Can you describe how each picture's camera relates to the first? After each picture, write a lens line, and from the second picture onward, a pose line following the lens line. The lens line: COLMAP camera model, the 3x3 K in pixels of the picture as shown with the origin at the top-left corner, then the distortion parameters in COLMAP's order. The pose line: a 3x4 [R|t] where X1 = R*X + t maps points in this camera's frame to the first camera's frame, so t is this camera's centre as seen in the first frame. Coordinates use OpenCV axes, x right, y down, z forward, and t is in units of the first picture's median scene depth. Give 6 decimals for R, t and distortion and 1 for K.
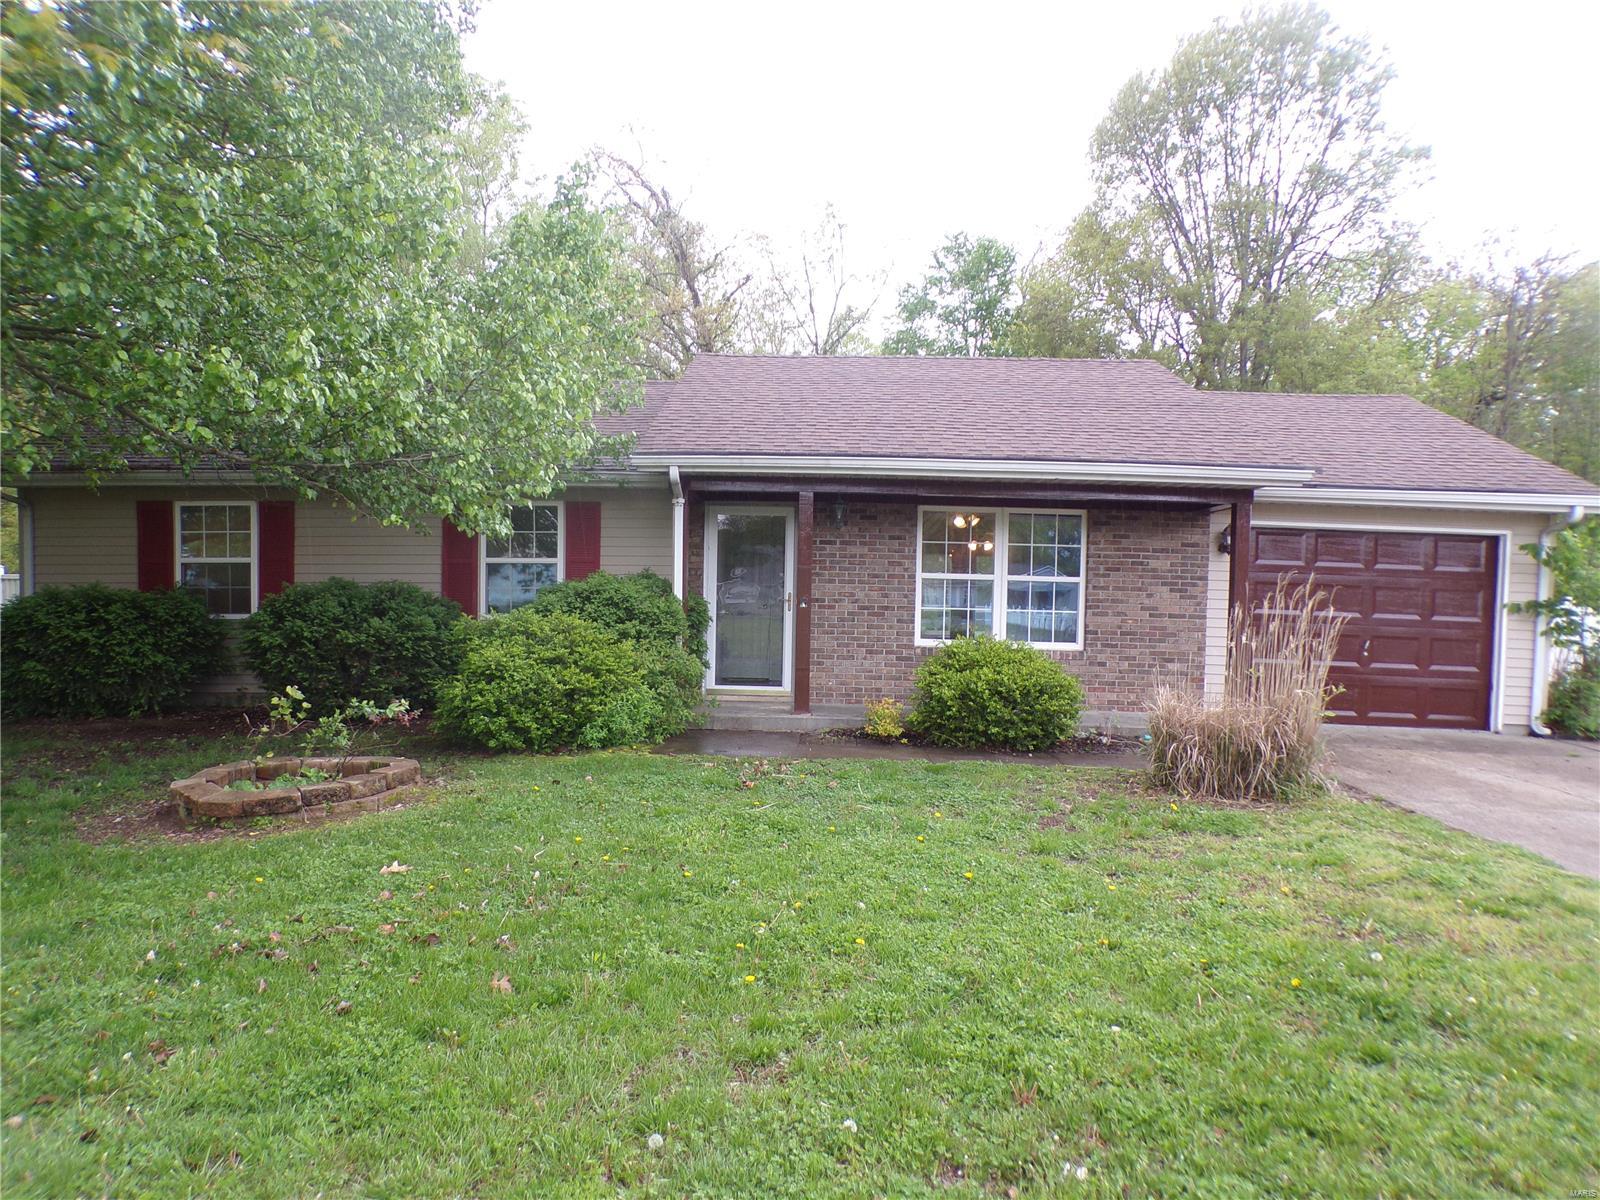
lens RADIAL K [[1126.9, 0, 796.7], [0, 1126.9, 597.4], [0, 0, 1]] dist [0.021086, 0.000130]
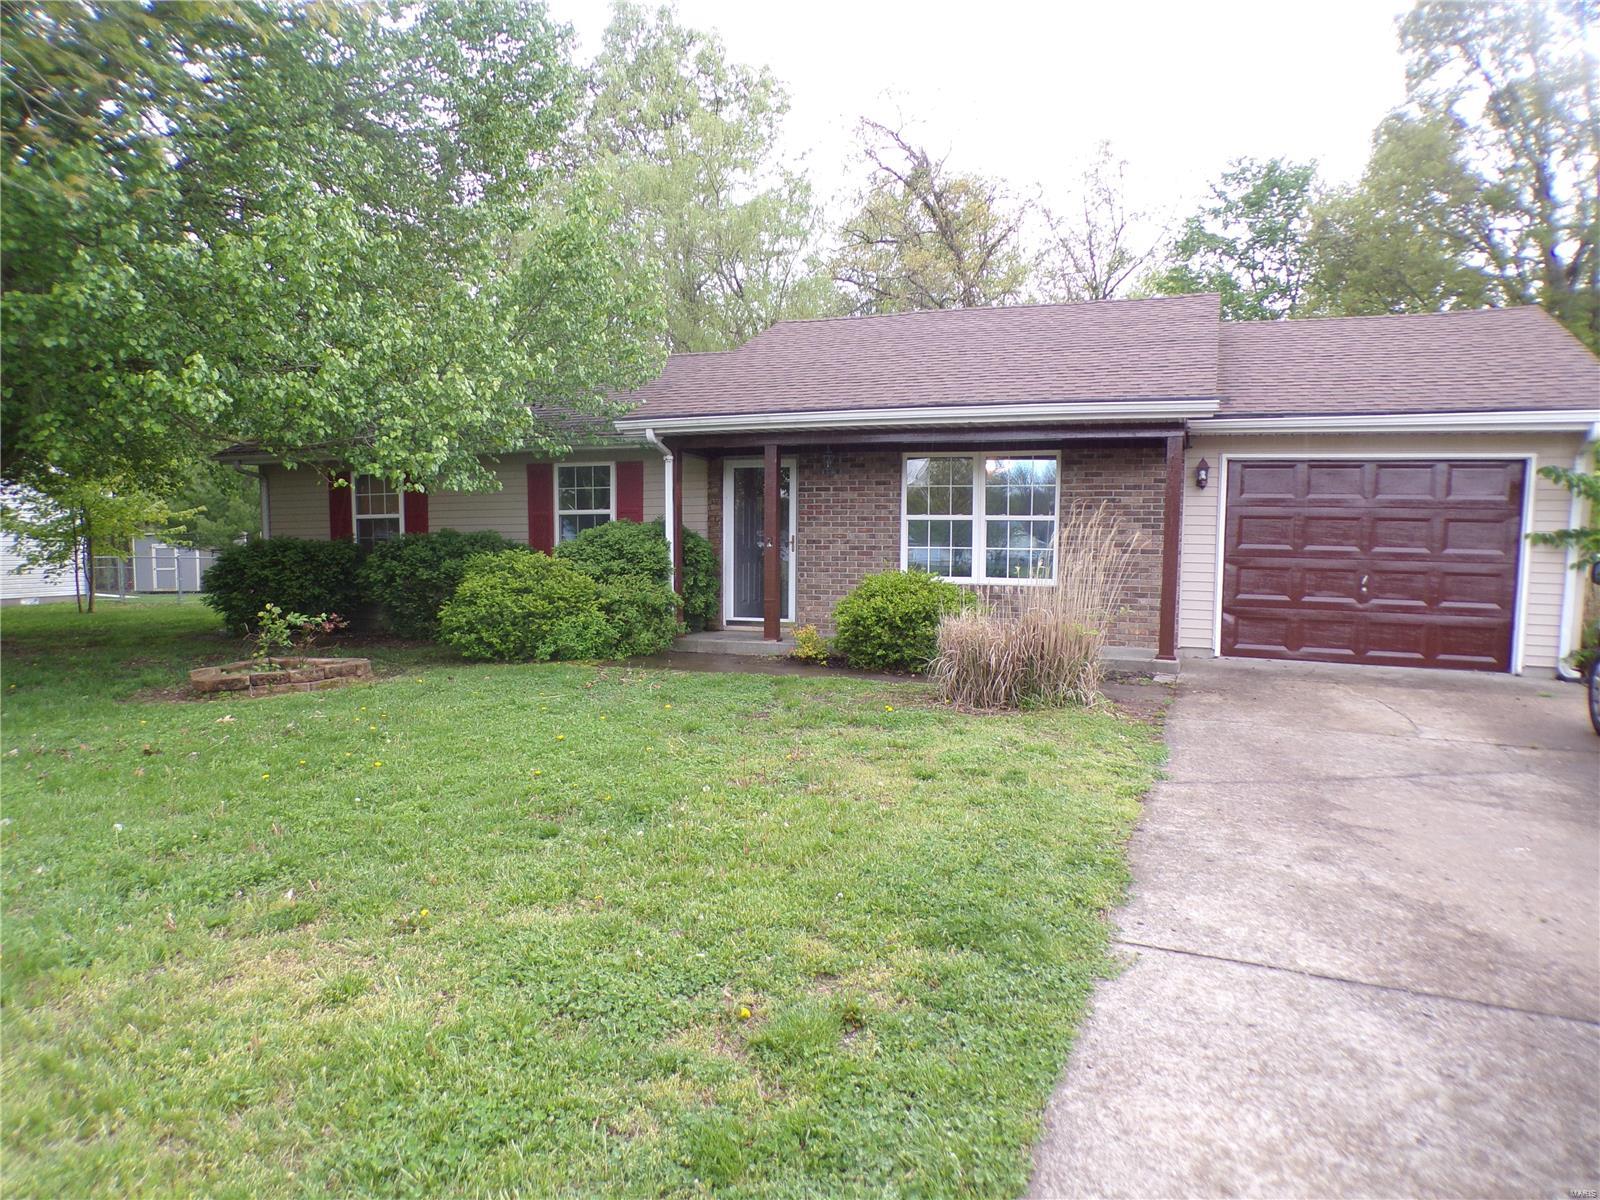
lens RADIAL K [[1099.4, 0, 800.0], [0, 1099.4, 600.0], [0, 0, 1]] dist [0.007869, 0.000268]
pose [[0.937672, 0.003532, -0.347502, 0.385480], [0.011716, 0.999059, 0.041766, 0.014777], [0.347323, -0.043234, 0.936748, -0.030309]]
